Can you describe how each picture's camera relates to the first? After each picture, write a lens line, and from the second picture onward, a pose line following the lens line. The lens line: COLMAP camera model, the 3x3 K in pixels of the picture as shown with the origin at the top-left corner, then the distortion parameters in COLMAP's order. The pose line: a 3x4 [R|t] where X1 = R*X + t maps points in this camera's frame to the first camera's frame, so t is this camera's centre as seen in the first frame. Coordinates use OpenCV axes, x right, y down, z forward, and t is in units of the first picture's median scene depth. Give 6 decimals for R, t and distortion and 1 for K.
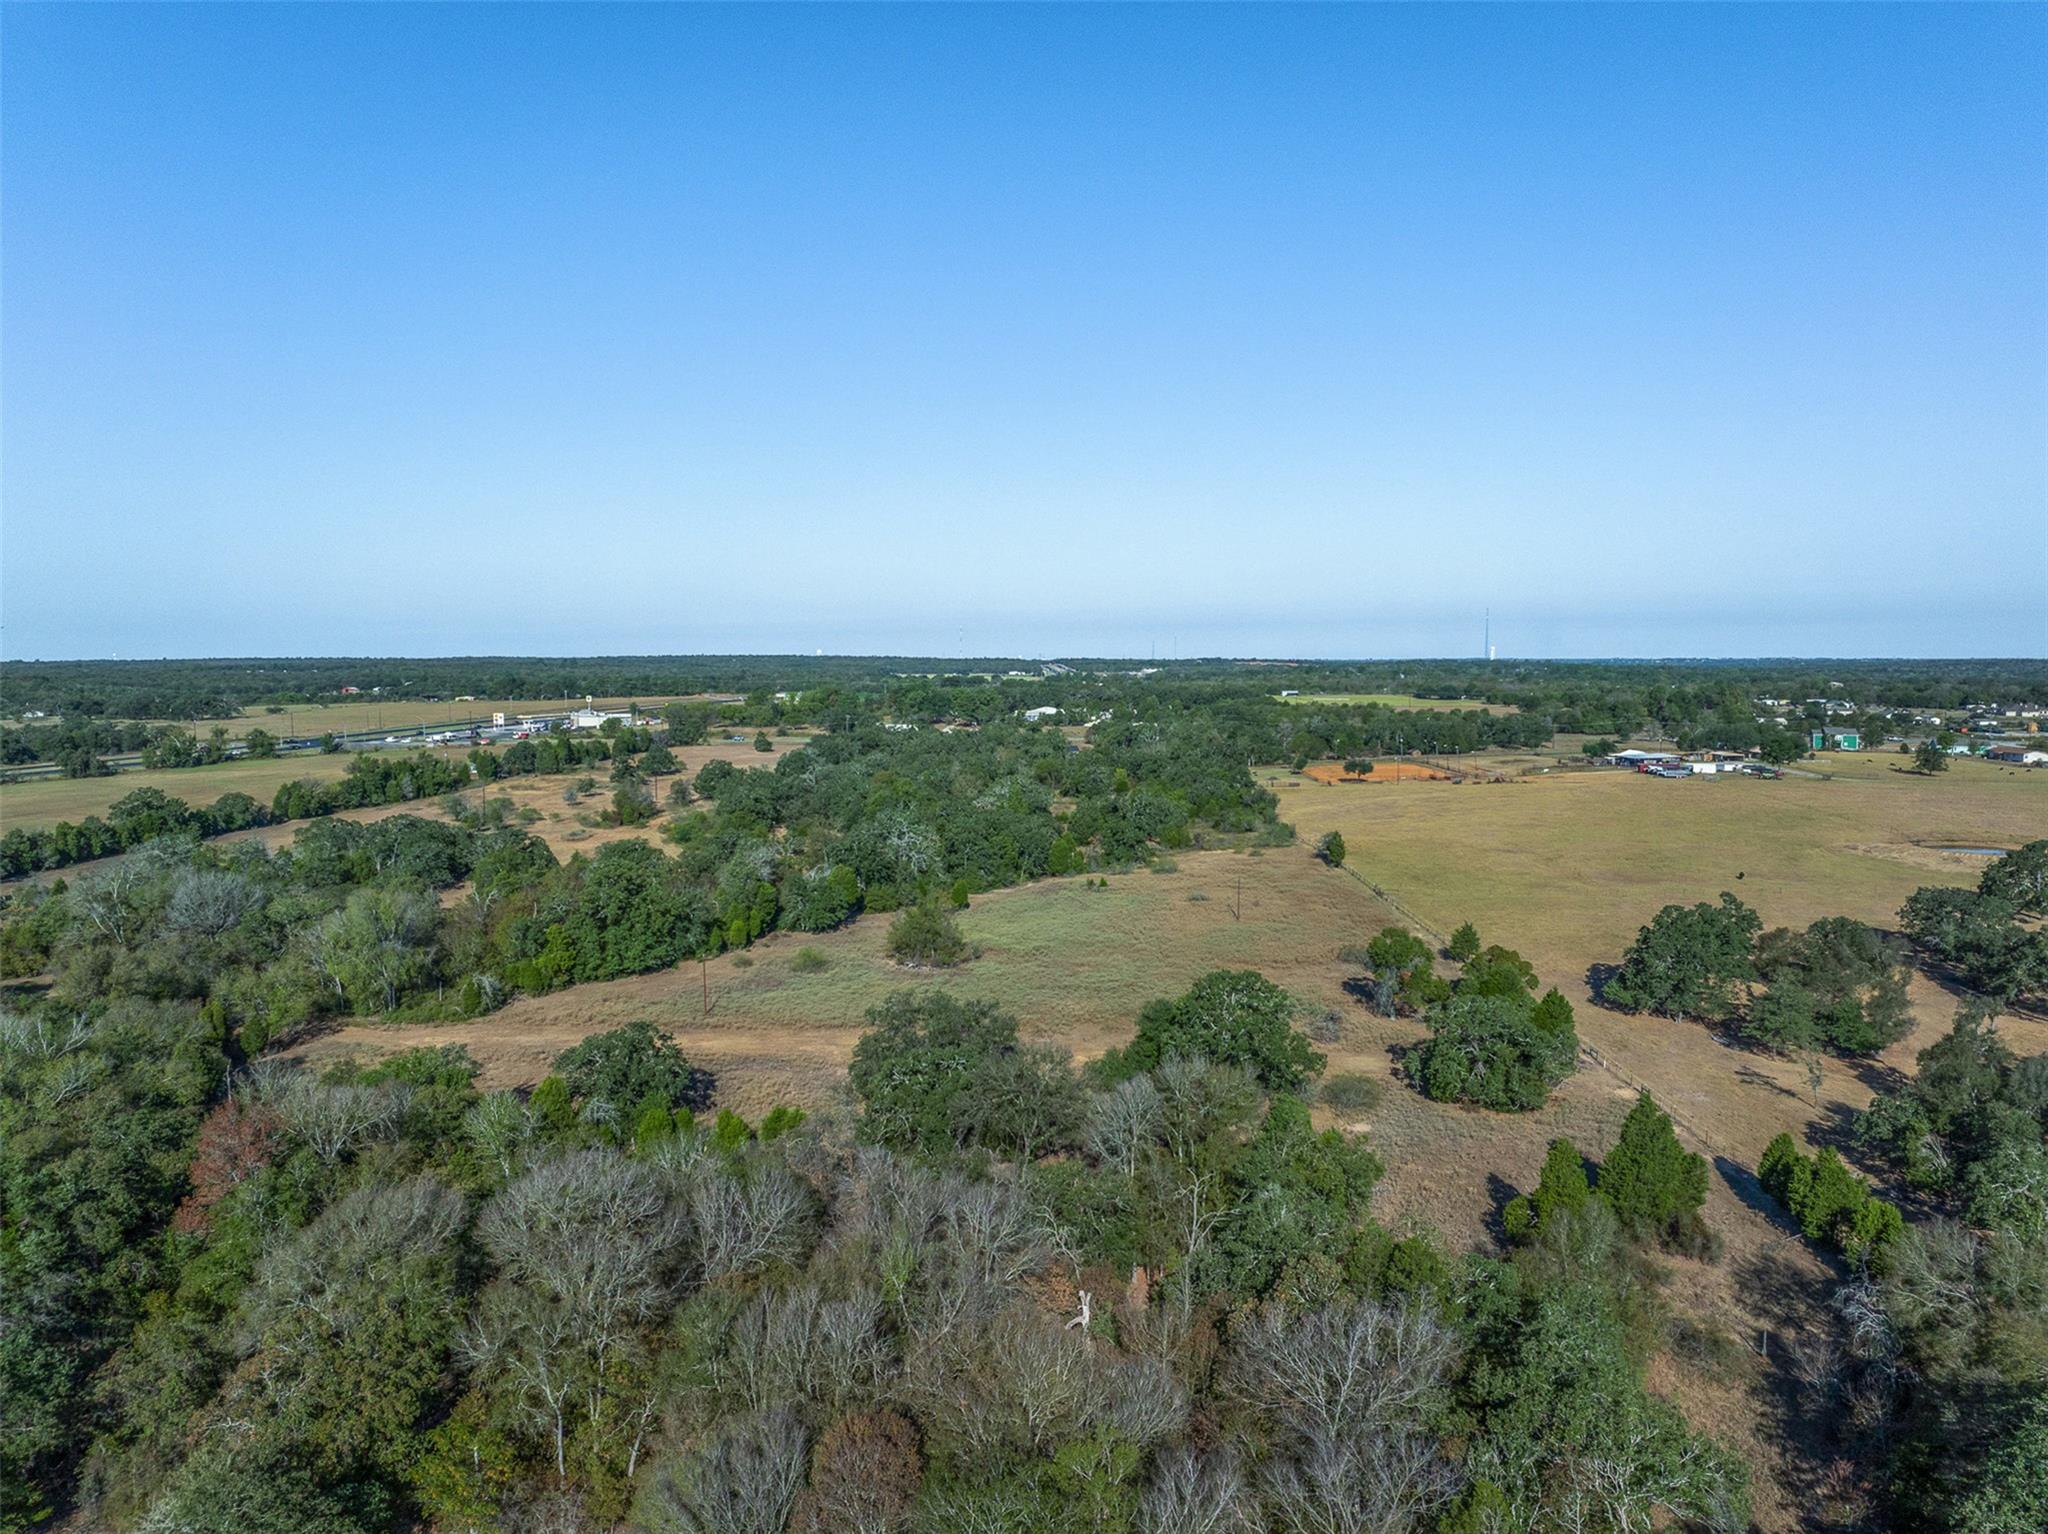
lens RADIAL K [[1431.9, 0, 1025.6], [0, 1431.9, 768.7], [0, 0, 1]] dist [-0.035025, 0.001872]
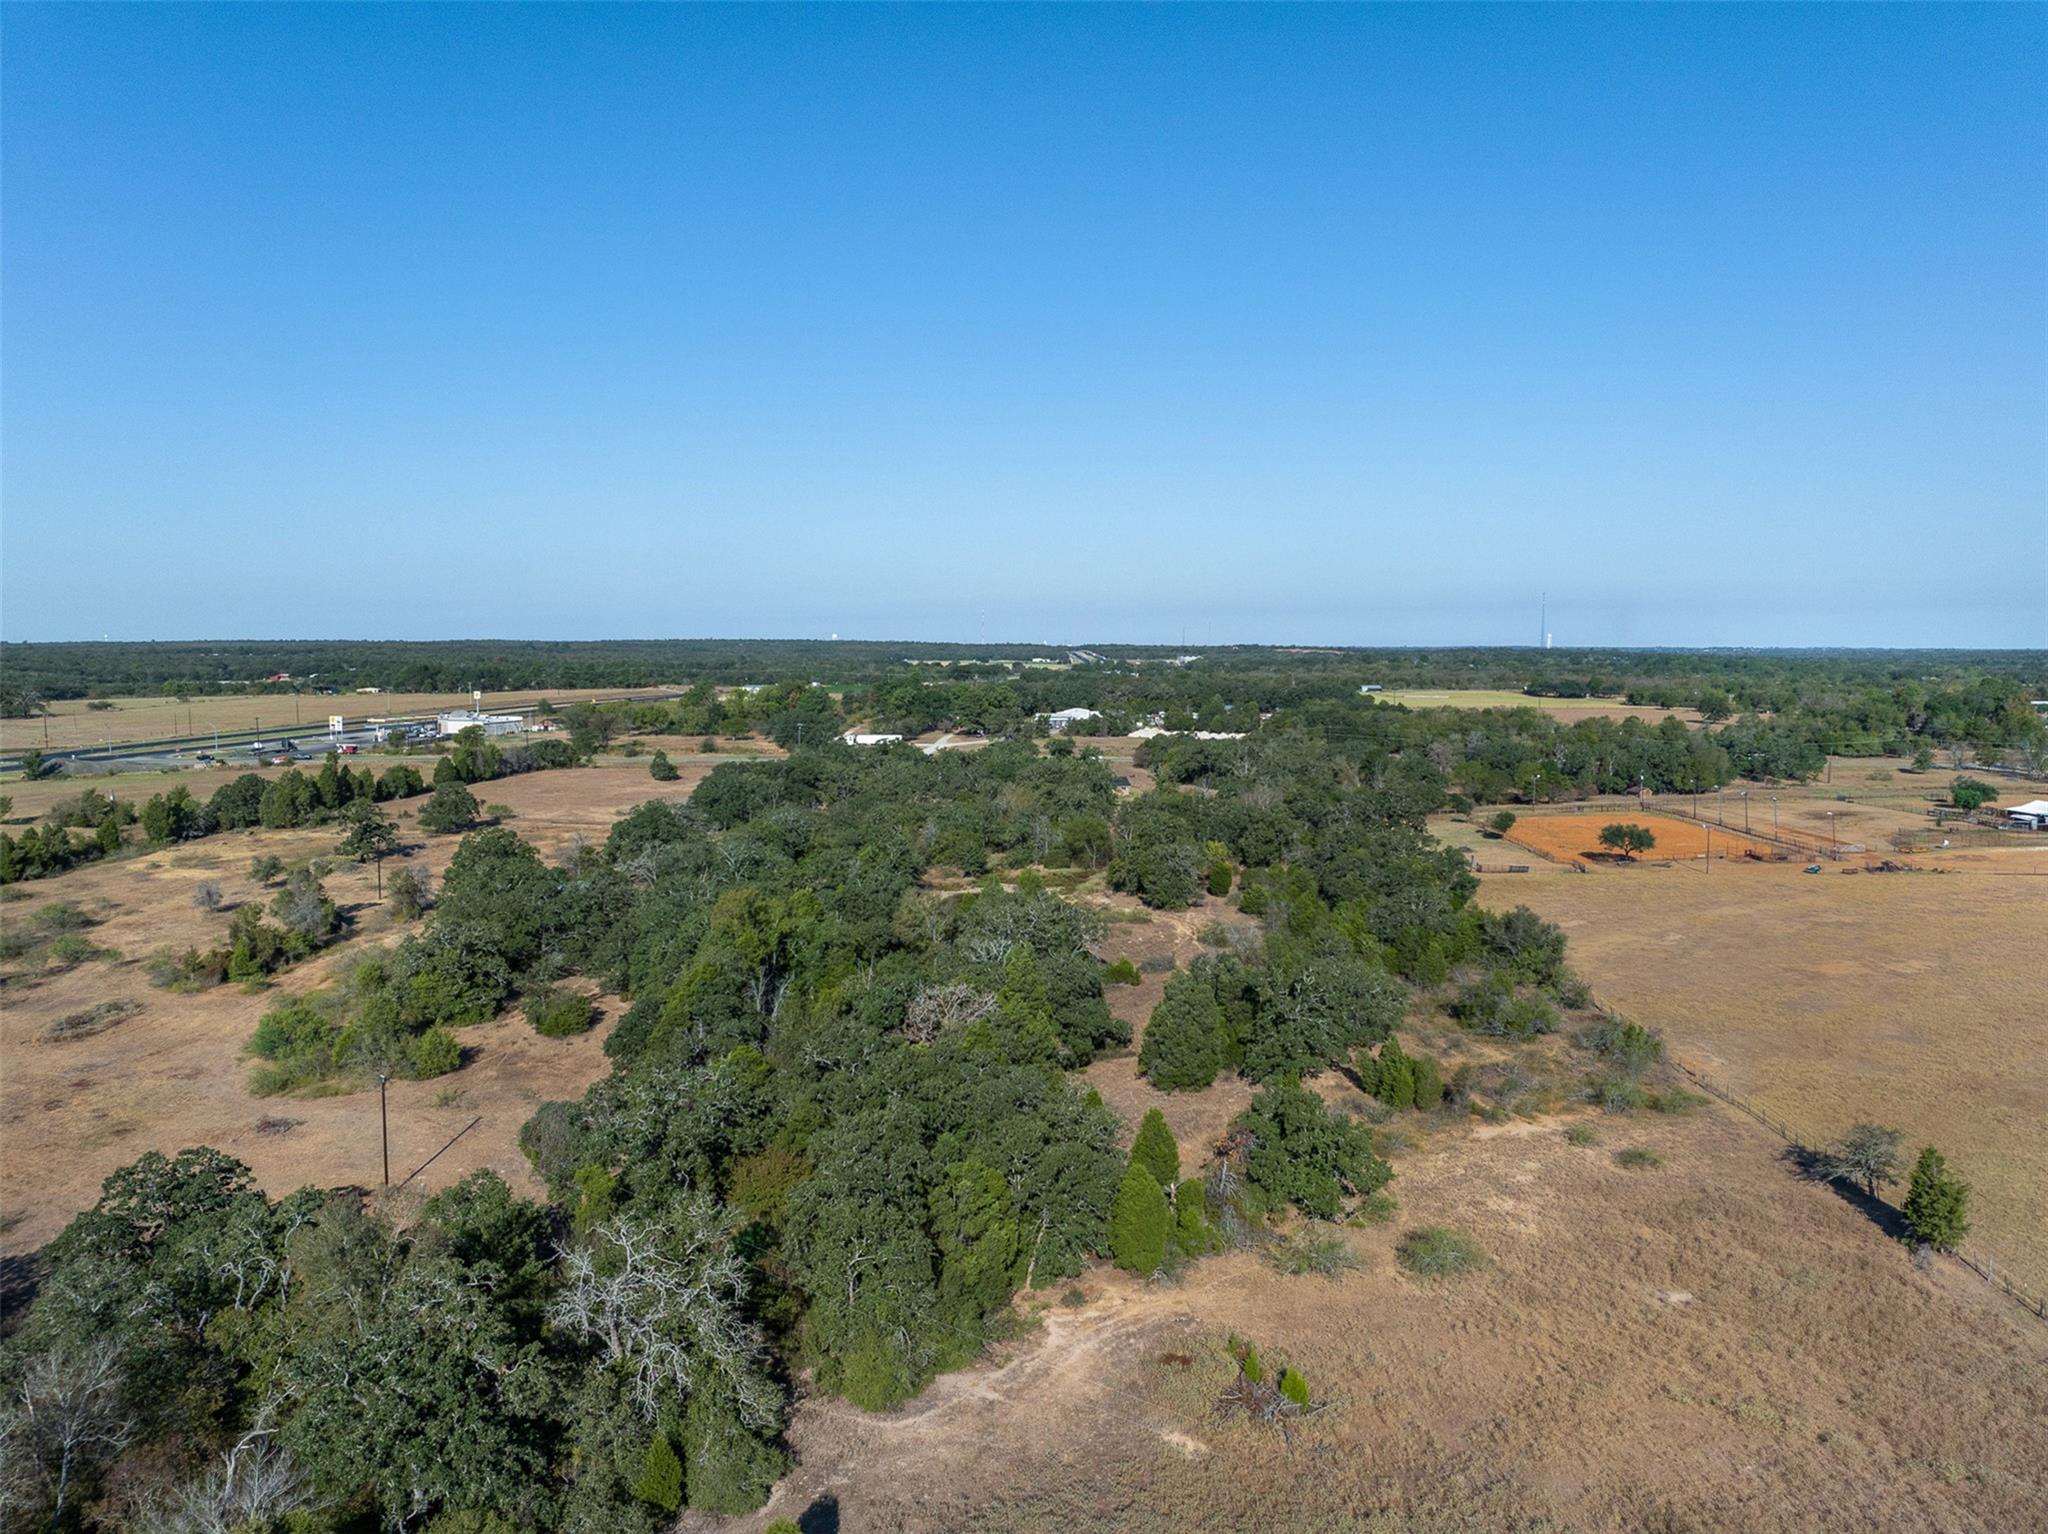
lens RADIAL K [[1431.9, 0, 1025.3], [0, 1431.9, 772.6], [0, 0, 1]] dist [-0.035025, 0.001872]
pose [[0.999832, 0.006046, -0.017317, 0.000541], [-0.005826, 0.999902, 0.012737, -0.020097], [0.017392, -0.012634, 0.999769, 0.257852]]
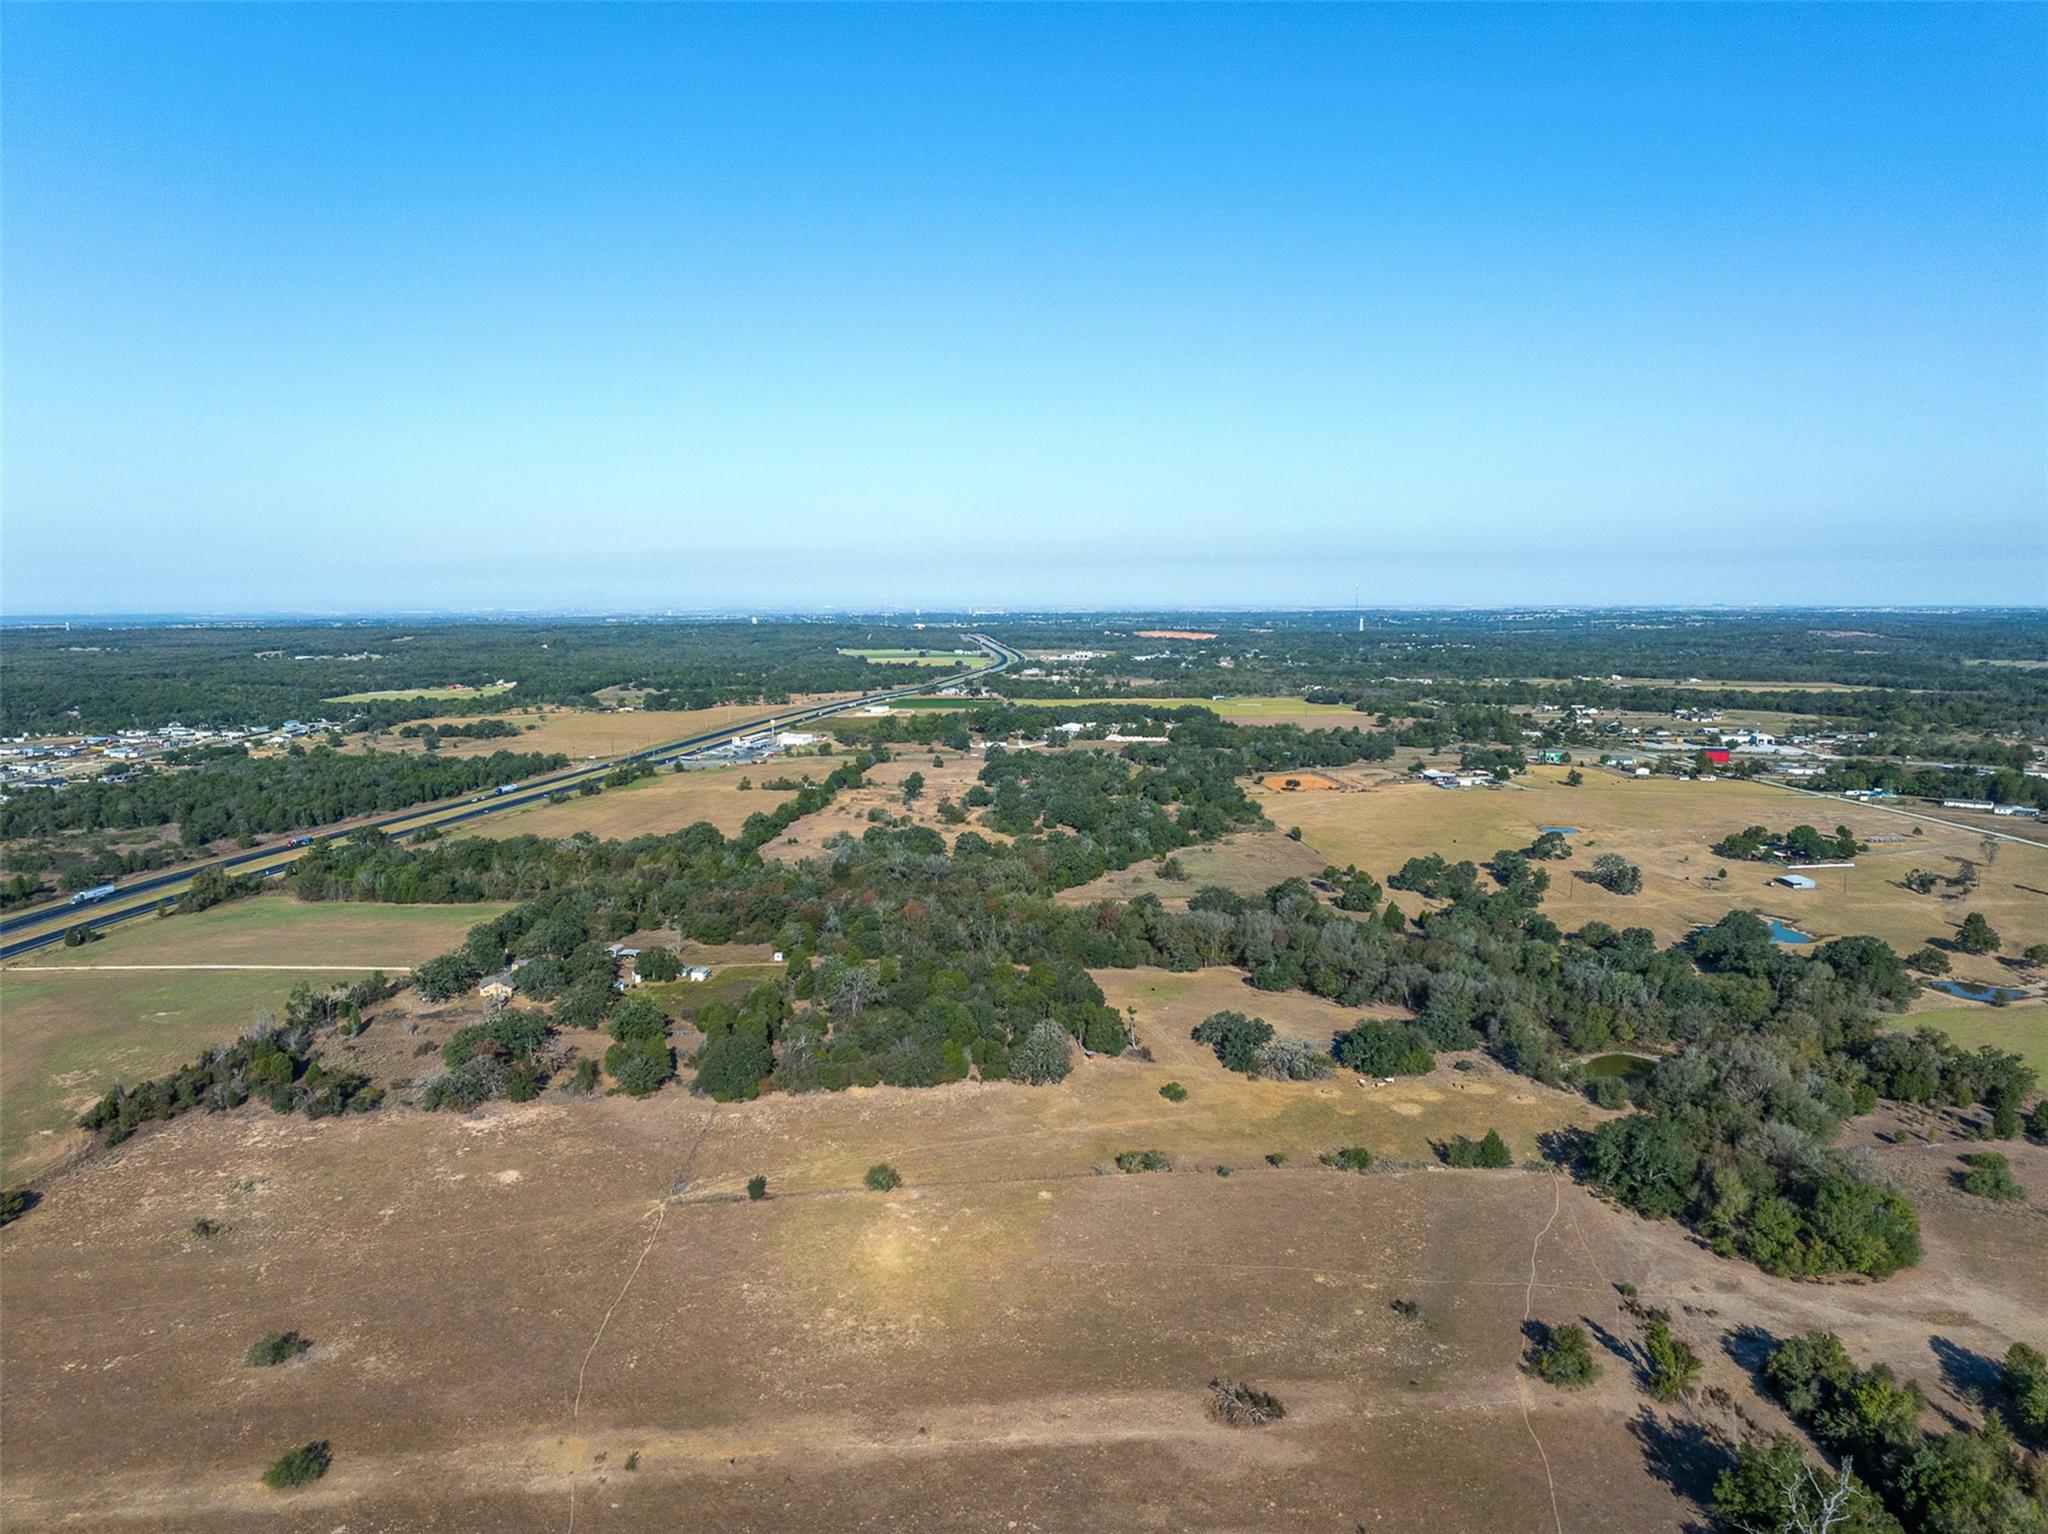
lens RADIAL K [[1431.9, 0, 1026.1], [0, 1431.9, 764.6], [0, 0, 1]] dist [-0.035025, 0.001872]
pose [[0.996287, -0.011142, 0.085370, -0.179370], [0.007876, 0.999228, 0.038499, -0.063261], [-0.085733, -0.037684, 0.995605, -0.551222]]
